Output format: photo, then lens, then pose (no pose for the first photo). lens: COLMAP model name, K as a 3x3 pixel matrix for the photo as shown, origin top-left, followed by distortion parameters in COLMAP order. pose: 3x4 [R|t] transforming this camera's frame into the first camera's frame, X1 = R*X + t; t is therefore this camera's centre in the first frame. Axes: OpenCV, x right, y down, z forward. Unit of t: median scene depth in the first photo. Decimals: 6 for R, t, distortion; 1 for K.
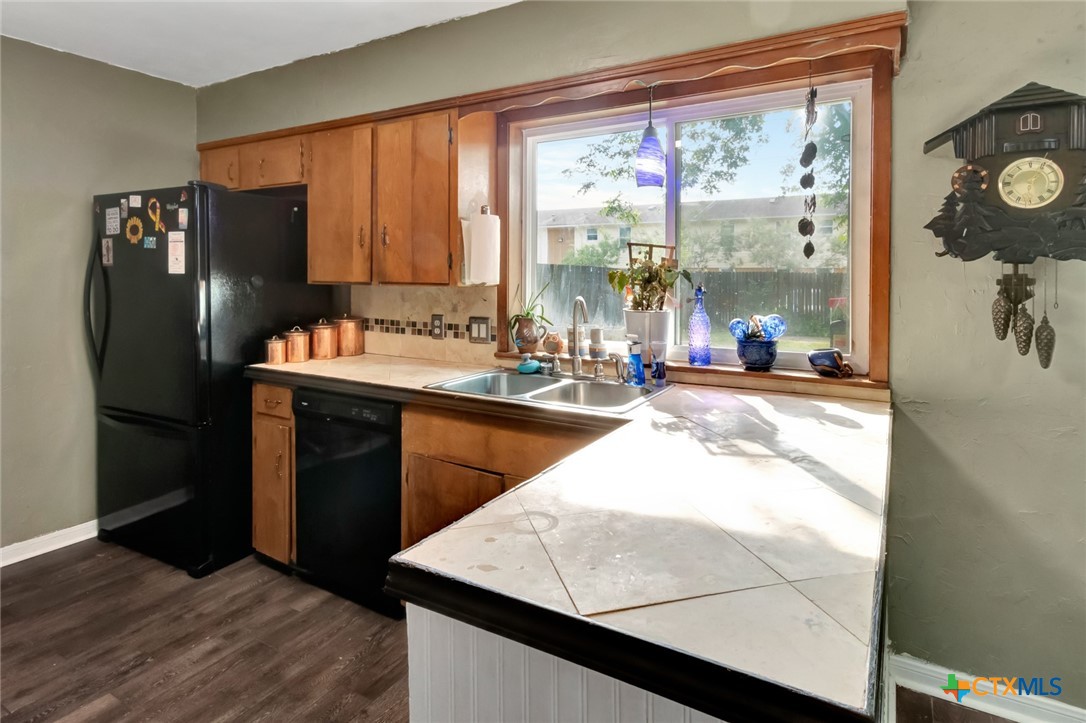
lens RADIAL K [[593.3, 0, 544.0], [0, 593.3, 281.8], [0, 0, 1]] dist [0.002147, 0.000333]
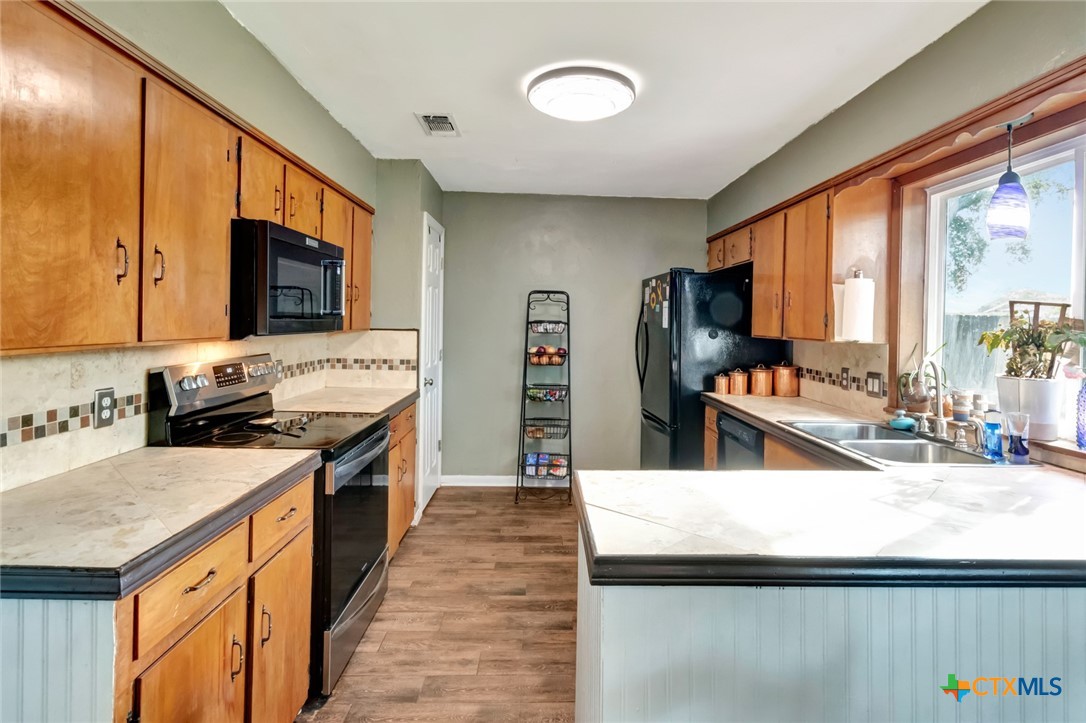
lens RADIAL K [[545.3, 0, 544.5], [0, 545.3, 326.3], [0, 0, 1]] dist [-0.000828, -0.000052]
pose [[0.521771, 0.011870, -0.853003, 0.415259], [-0.029169, 0.999567, -0.003933, -0.002633], [0.852587, 0.026933, 0.521891, -0.021234]]
